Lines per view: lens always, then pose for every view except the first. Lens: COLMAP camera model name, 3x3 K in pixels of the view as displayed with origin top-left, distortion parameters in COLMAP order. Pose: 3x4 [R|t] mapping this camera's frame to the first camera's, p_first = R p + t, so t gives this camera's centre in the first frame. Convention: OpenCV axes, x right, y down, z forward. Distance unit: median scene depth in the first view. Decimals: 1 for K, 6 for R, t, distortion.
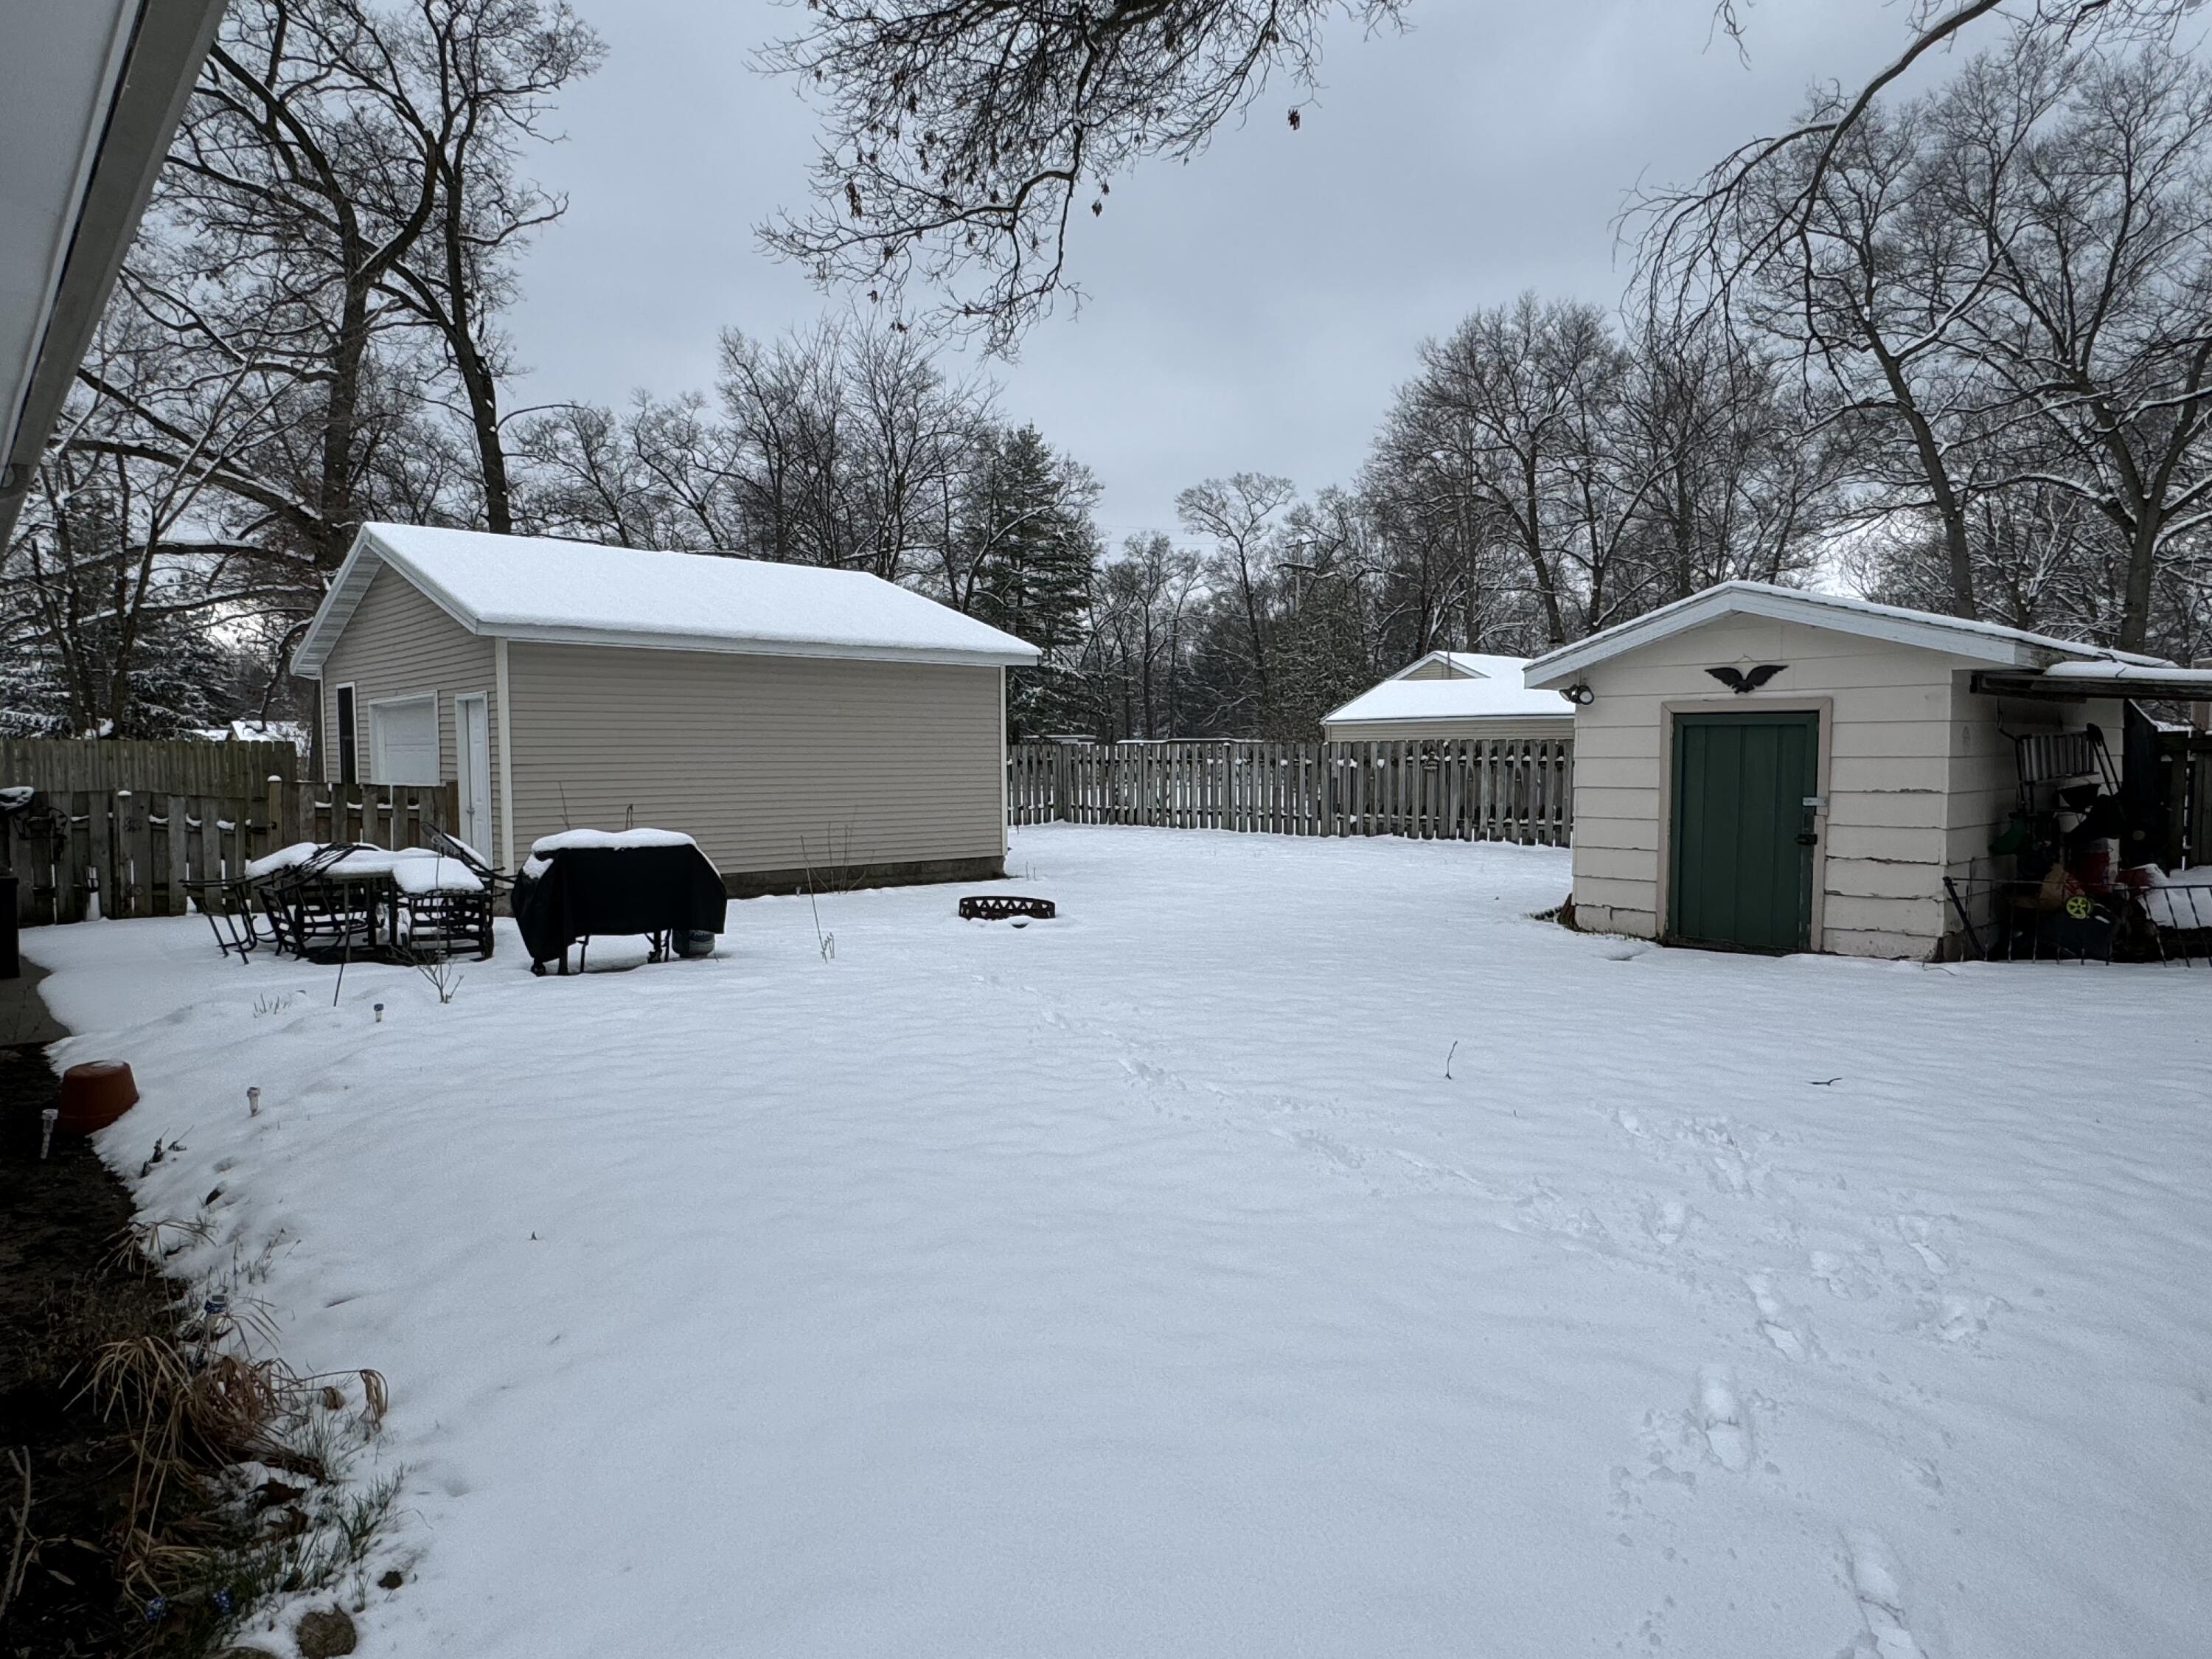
lens RADIAL K [[1344.5, 0, 1100.9], [0, 1344.5, 833.6], [0, 0, 1]] dist [-0.010434, 0.006320]
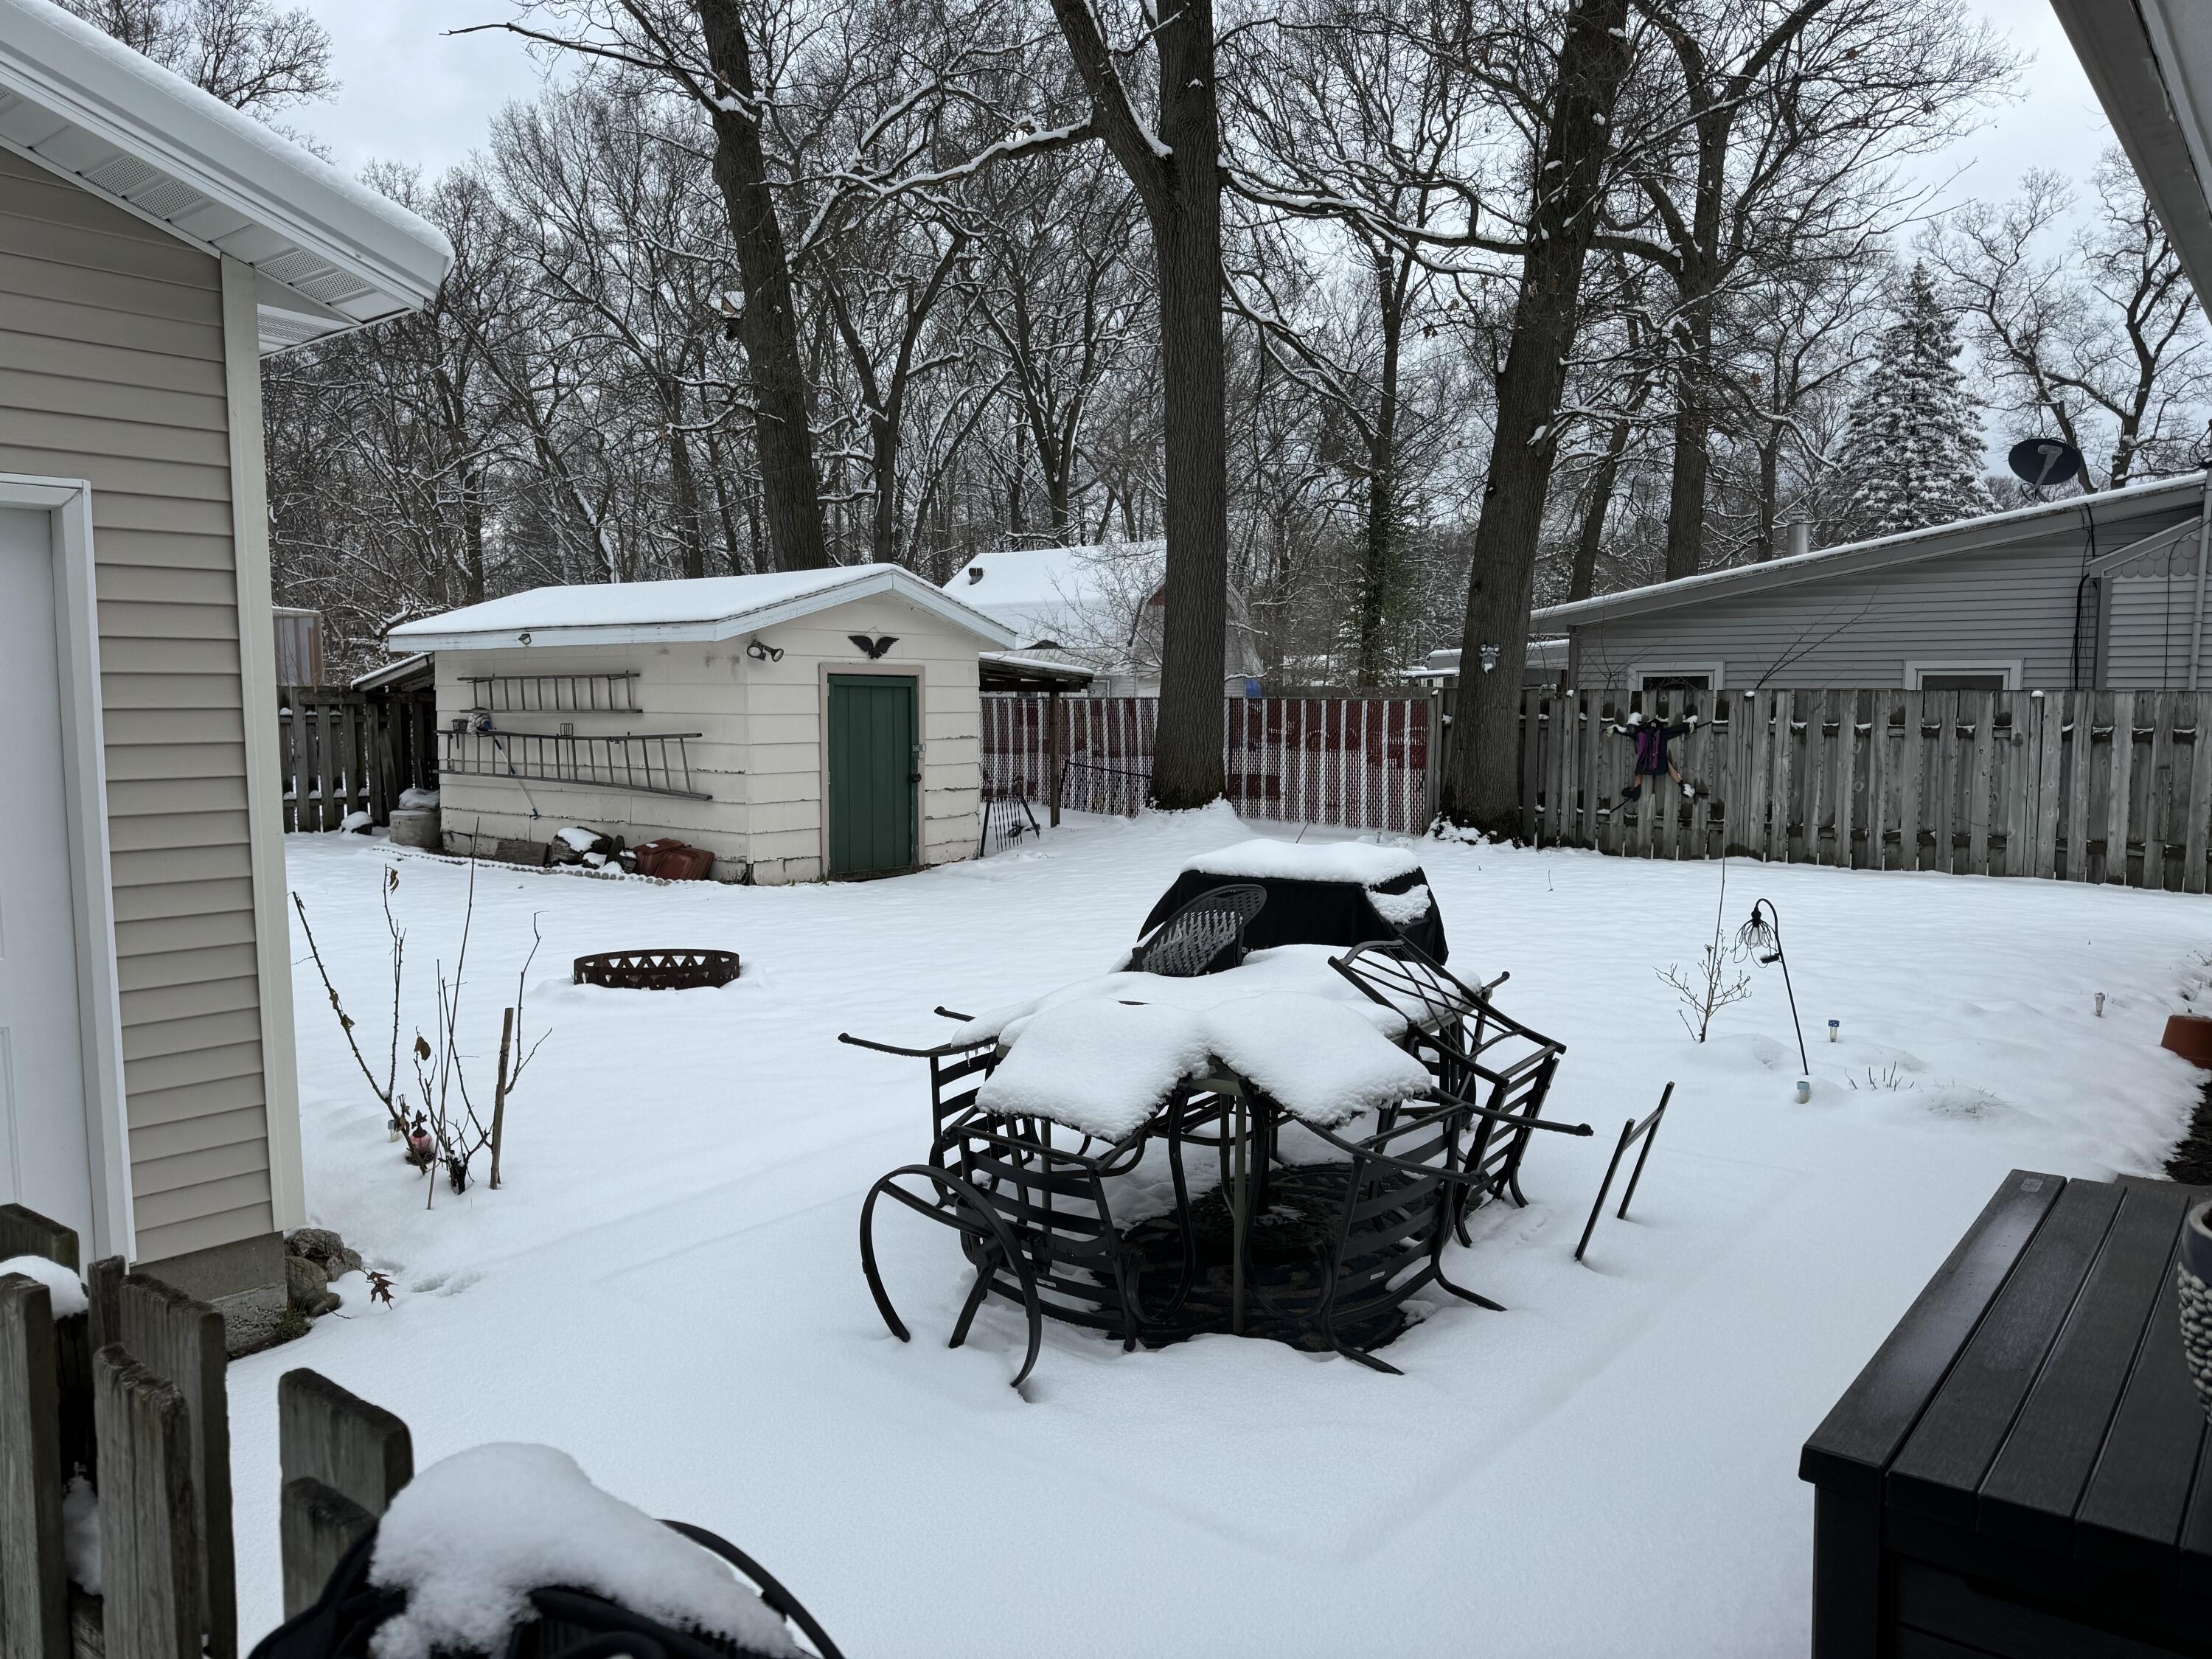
lens RADIAL K [[1550.8, 0, 1106.2], [0, 1550.8, 832.3], [0, 0, 1]] dist [0.024938, -0.022833]
pose [[-0.156689, -0.077993, 0.984564, -0.199759], [0.060798, 0.994225, 0.088434, -0.013312], [-0.985775, 0.073716, -0.151042, 0.221523]]
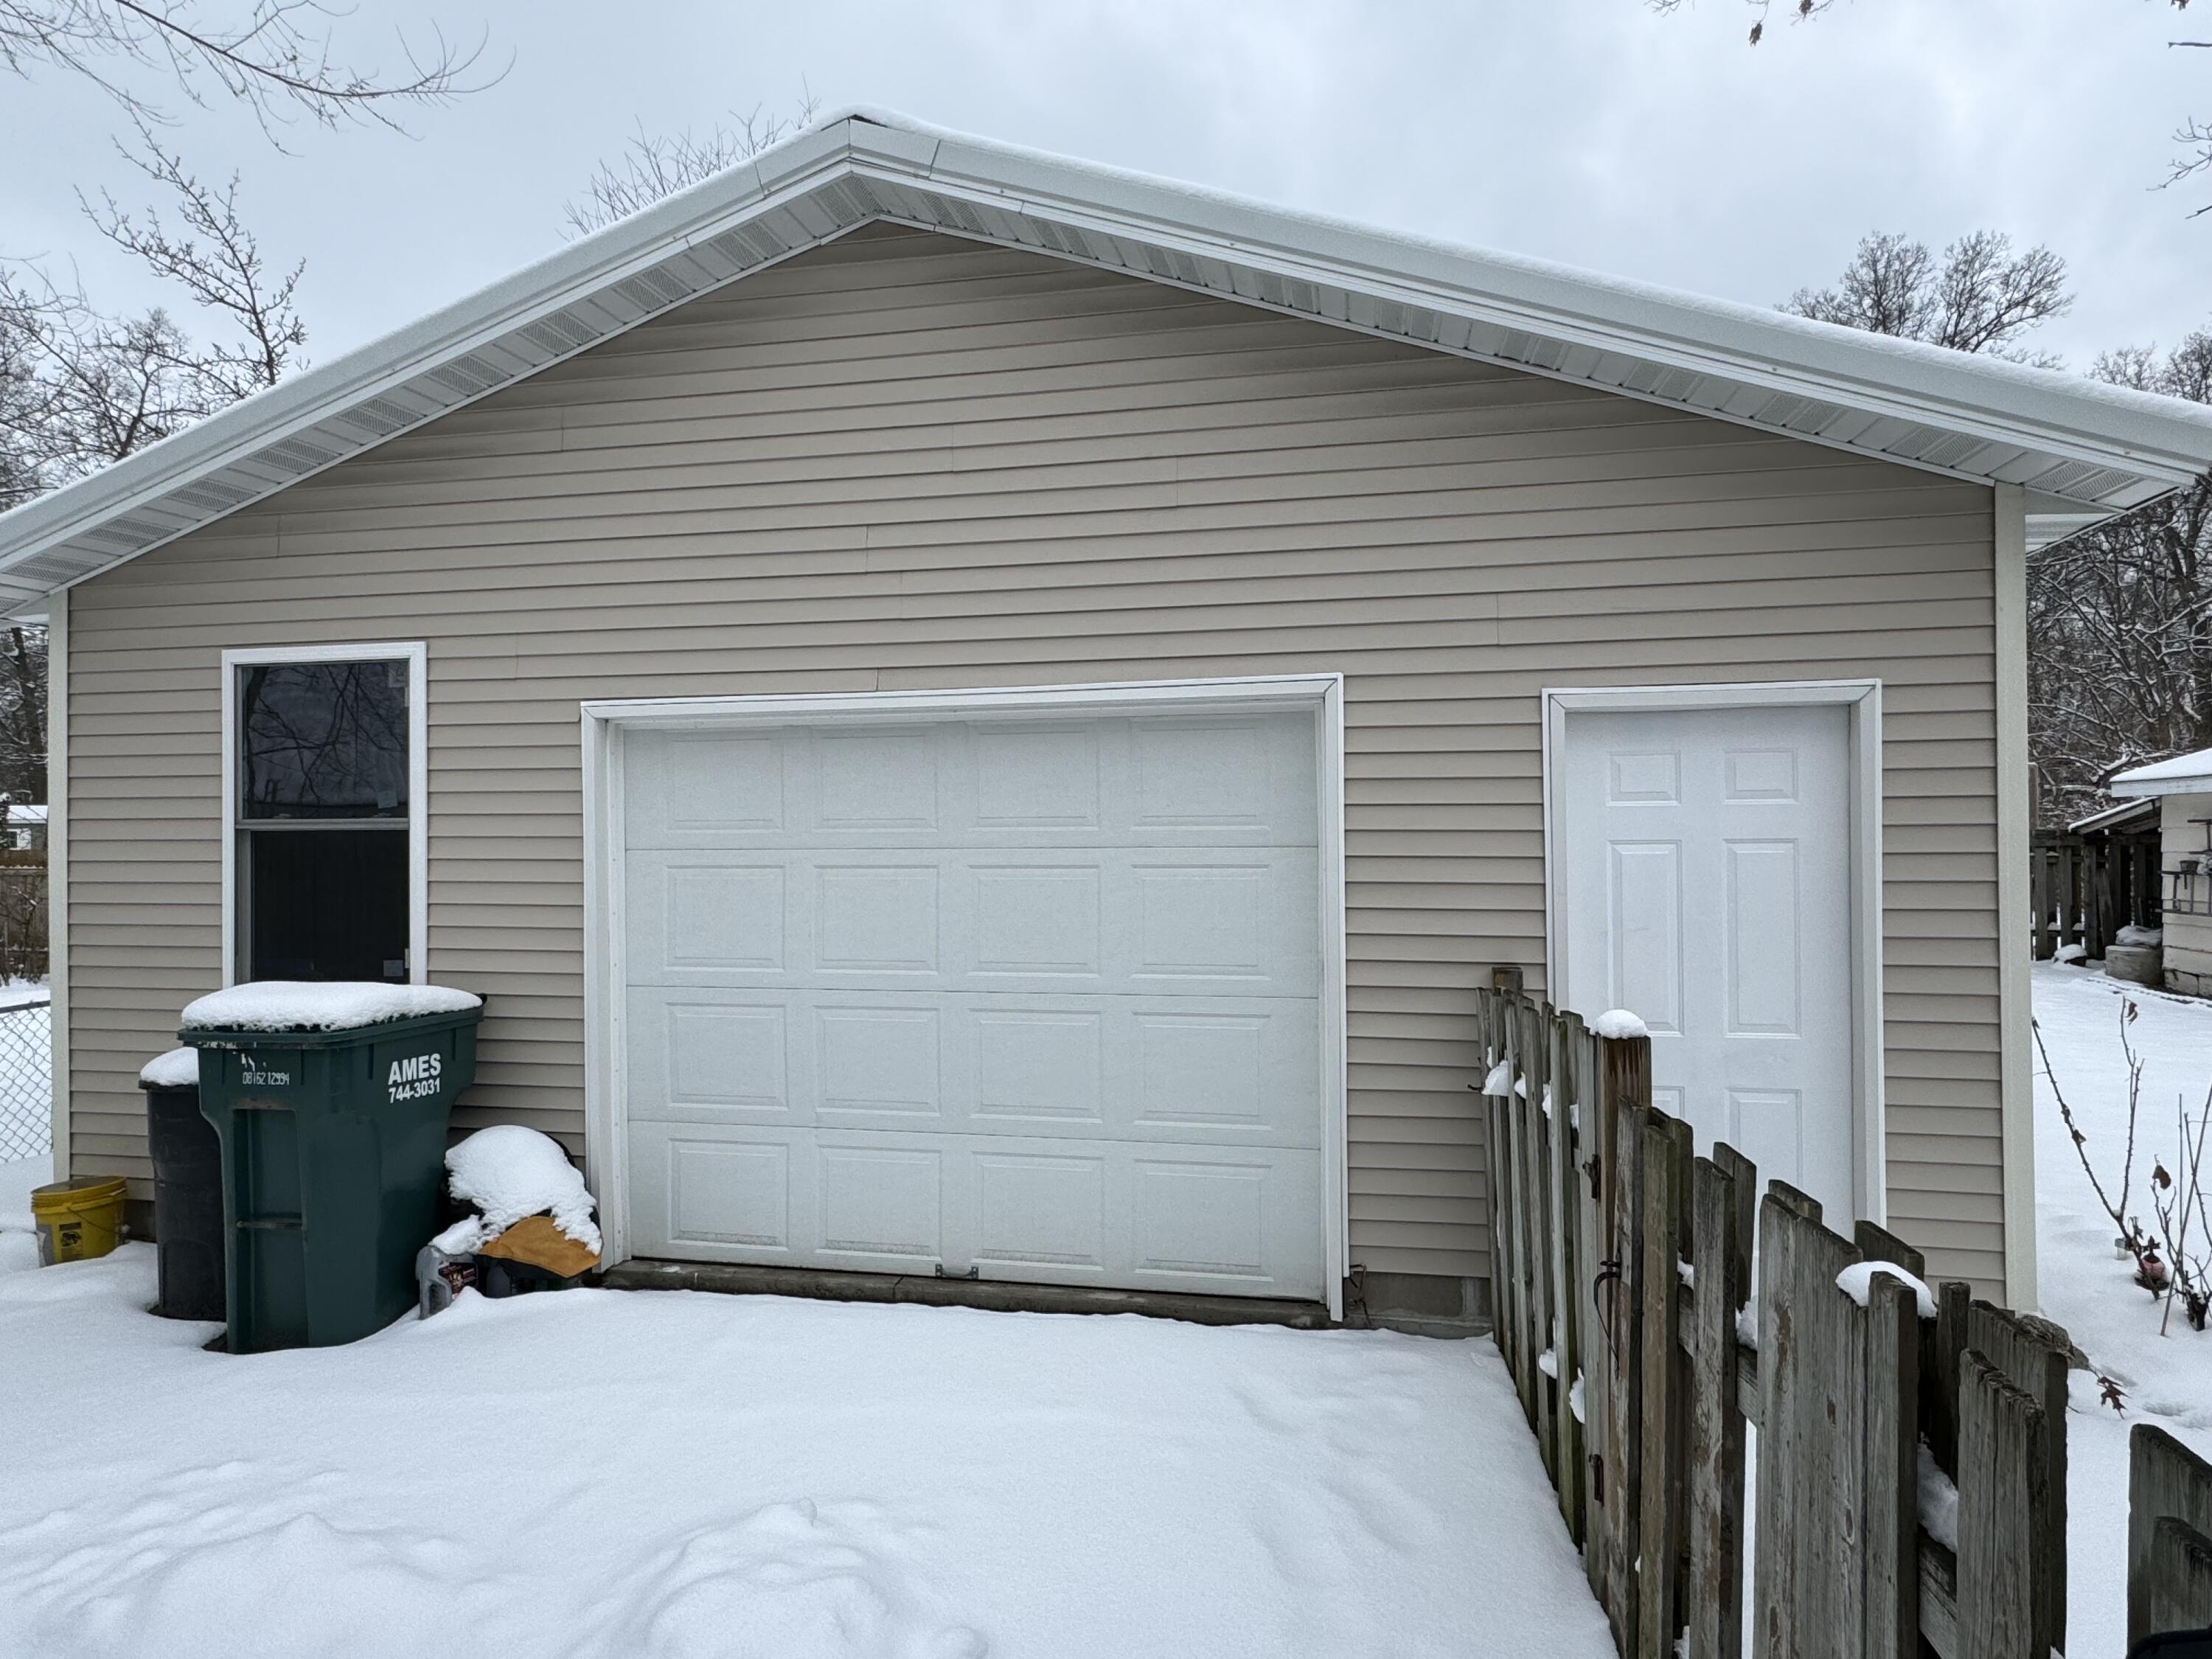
lens RADIAL K [[1273.6, 0, 1104.3], [0, 1273.6, 831.3], [0, 0, 1]] dist [0.003187, -0.001978]
pose [[0.803444, 0.008766, 0.595316, -0.205730], [0.035138, 0.997451, -0.062111, -0.013840], [-0.594343, 0.070821, 0.801088, 0.223378]]
